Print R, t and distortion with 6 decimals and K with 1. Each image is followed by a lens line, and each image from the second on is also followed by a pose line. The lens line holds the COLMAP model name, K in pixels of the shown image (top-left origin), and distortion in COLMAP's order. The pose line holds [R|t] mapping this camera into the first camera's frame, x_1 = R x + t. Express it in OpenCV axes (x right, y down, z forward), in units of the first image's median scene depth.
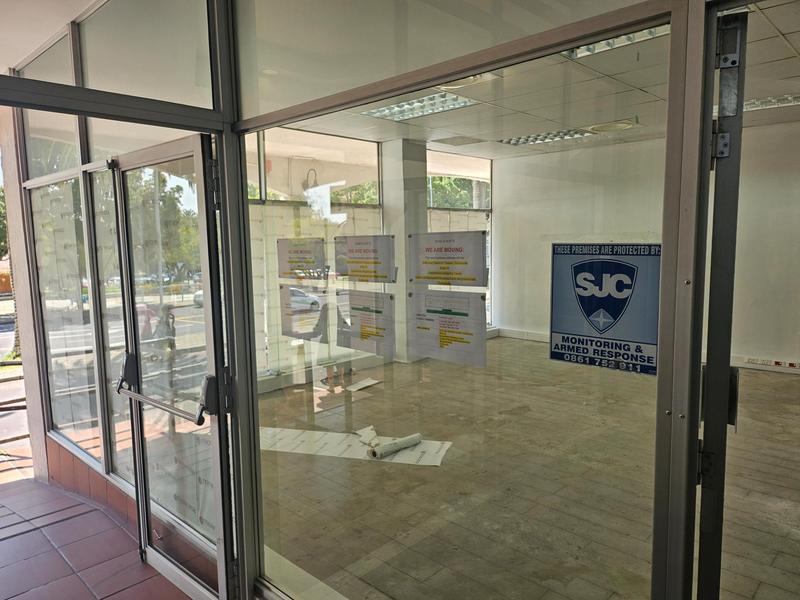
lens RADIAL K [[559.4, 0, 404.3], [0, 559.4, 302.2], [0, 0, 1]] dist [0.047120, -0.049142]
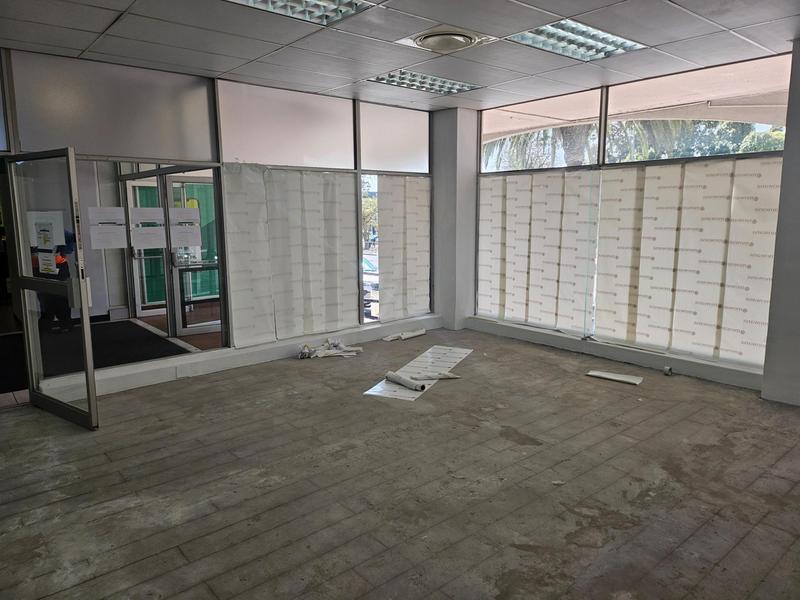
lens RADIAL K [[559.4, 0, 405.6], [0, 559.4, 294.0], [0, 0, 1]] dist [0.047120, -0.049142]
pose [[-0.093187, 0.170597, -0.980924, 1.015390], [-0.106269, 0.977879, 0.180163, -0.126469], [0.989961, 0.121030, -0.072996, 0.966760]]
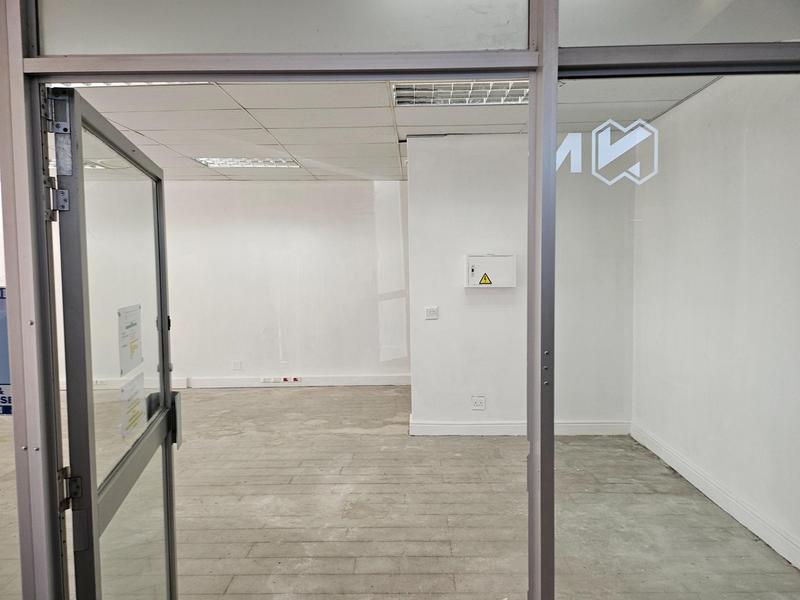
lens RADIAL K [[559.4, 0, 405.2], [0, 559.4, 300.3], [0, 0, 1]] dist [0.047120, -0.049142]
pose [[0.734114, -0.032955, 0.678226, 0.069118], [0.076822, 0.996440, -0.034735, 0.003223], [-0.674667, 0.077602, 0.734032, -0.064912]]
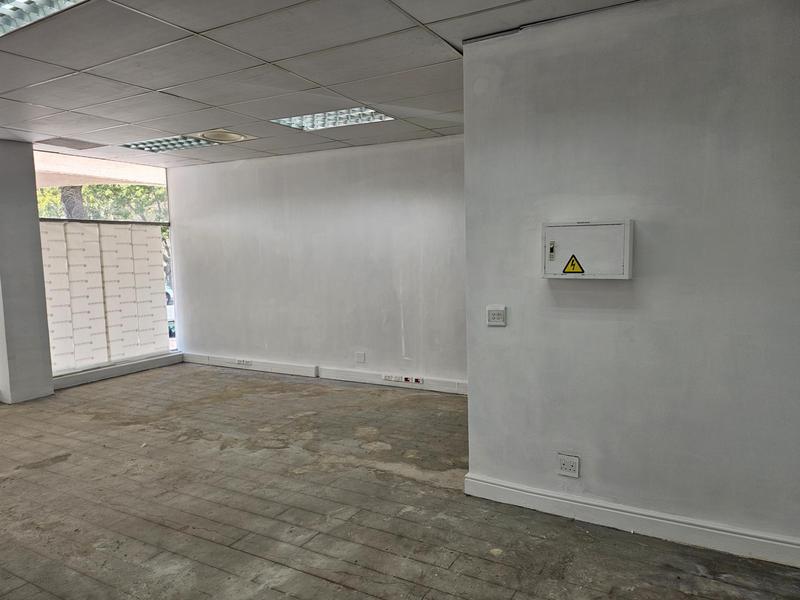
lens RADIAL K [[559.4, 0, 405.6], [0, 559.4, 303.8], [0, 0, 1]] dist [0.047120, -0.049142]
pose [[0.969219, -0.026723, 0.244744, 0.570658], [0.031478, 0.999384, -0.015536, -0.014795], [-0.244178, 0.022762, 0.969463, 0.046807]]
